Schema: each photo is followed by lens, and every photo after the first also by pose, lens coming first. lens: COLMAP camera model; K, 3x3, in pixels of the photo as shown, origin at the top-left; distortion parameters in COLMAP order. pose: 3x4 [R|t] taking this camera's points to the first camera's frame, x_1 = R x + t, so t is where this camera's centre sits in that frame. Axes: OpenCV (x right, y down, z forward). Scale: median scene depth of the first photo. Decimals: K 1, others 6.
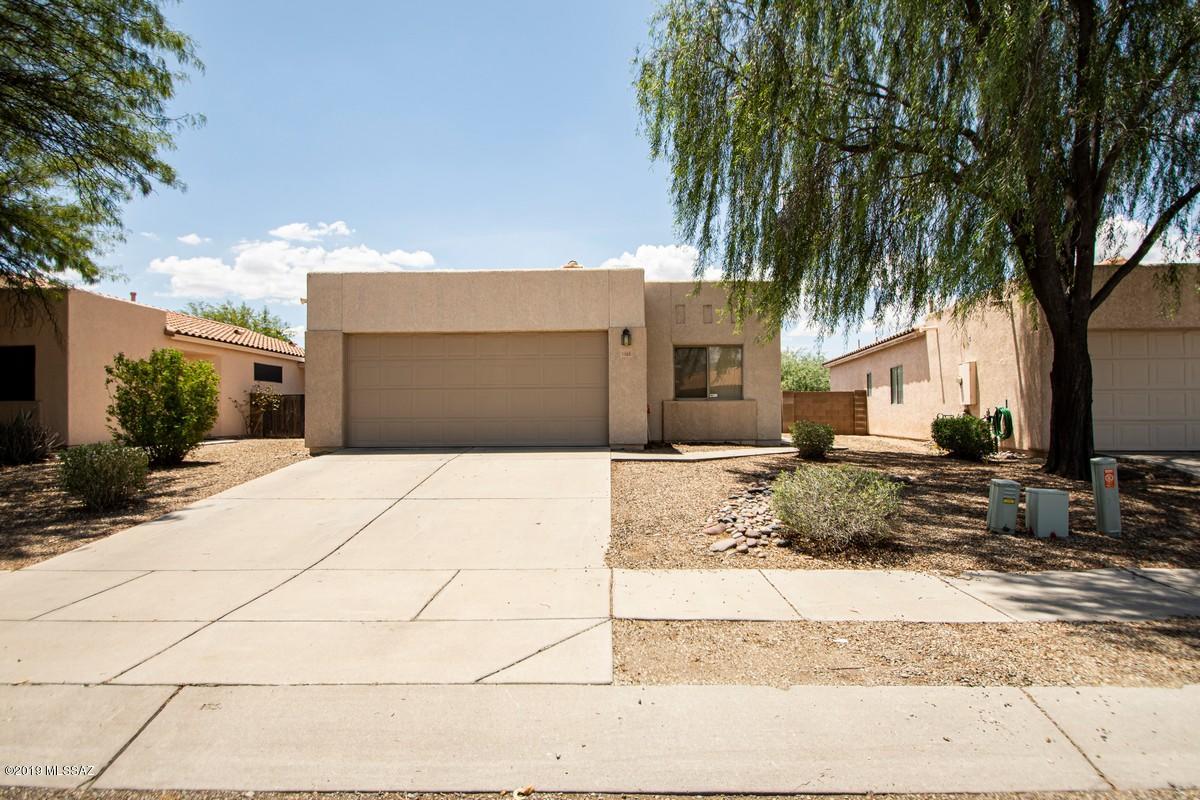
lens RADIAL K [[629.9, 0, 600.7], [0, 629.9, 402.5], [0, 0, 1]] dist [-0.012299, -0.002451]
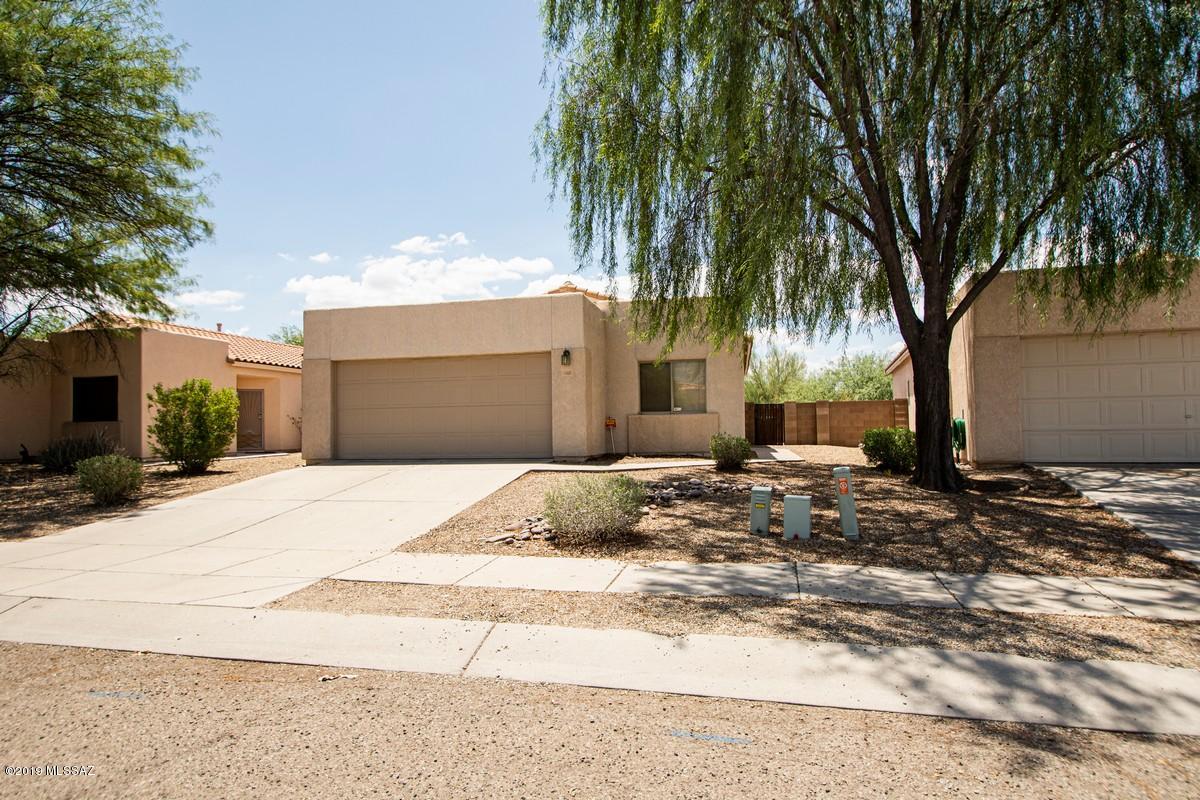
lens RADIAL K [[676.2, 0, 601.1], [0, 676.2, 403.8], [0, 0, 1]] dist [-0.014912, 0.004454]
pose [[0.982263, -0.016361, -0.186796, 0.311907], [0.013968, 0.999803, -0.014121, -0.006918], [0.186990, 0.011261, 0.982297, -0.129228]]
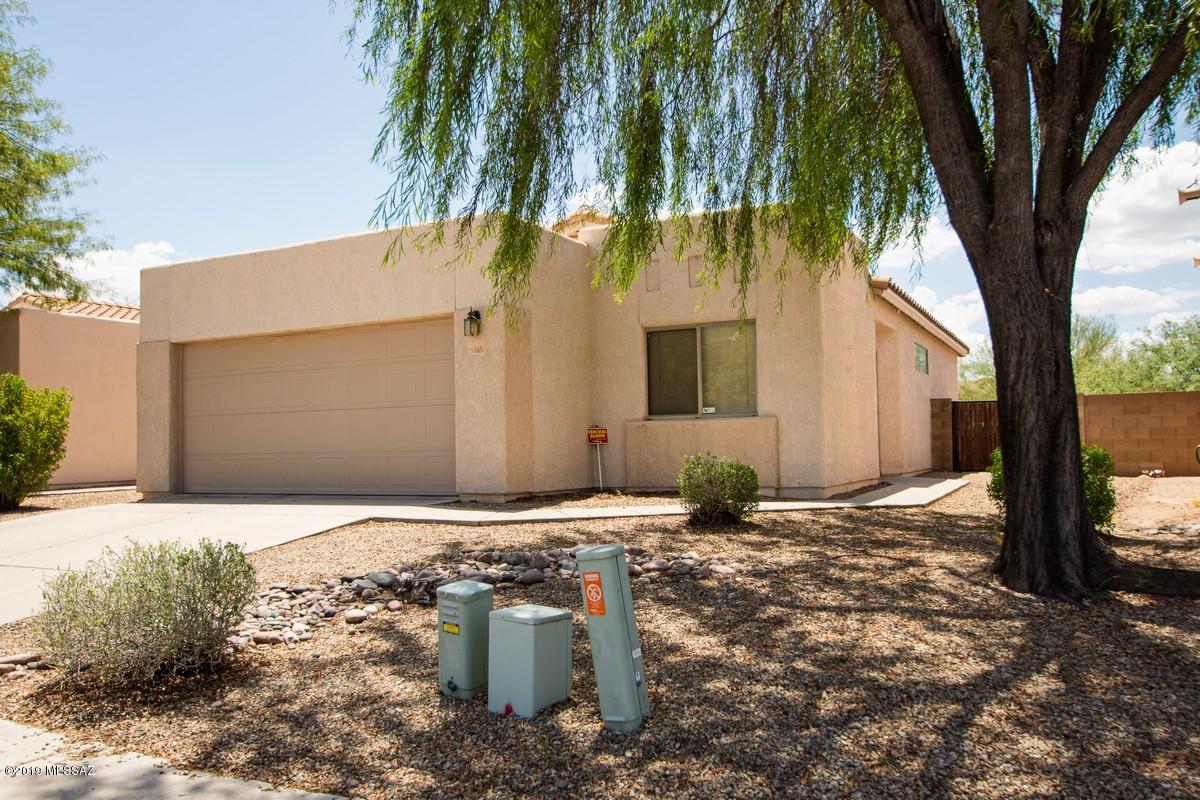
lens RADIAL K [[943.4, 0, 598.0], [0, 943.4, 401.6], [0, 0, 1]] dist [-0.035630, -0.006526]
pose [[0.897403, -0.032106, -0.440043, 0.557908], [0.022009, 0.999365, -0.028030, 0.003595], [0.440663, 0.015469, 0.897539, 0.208105]]
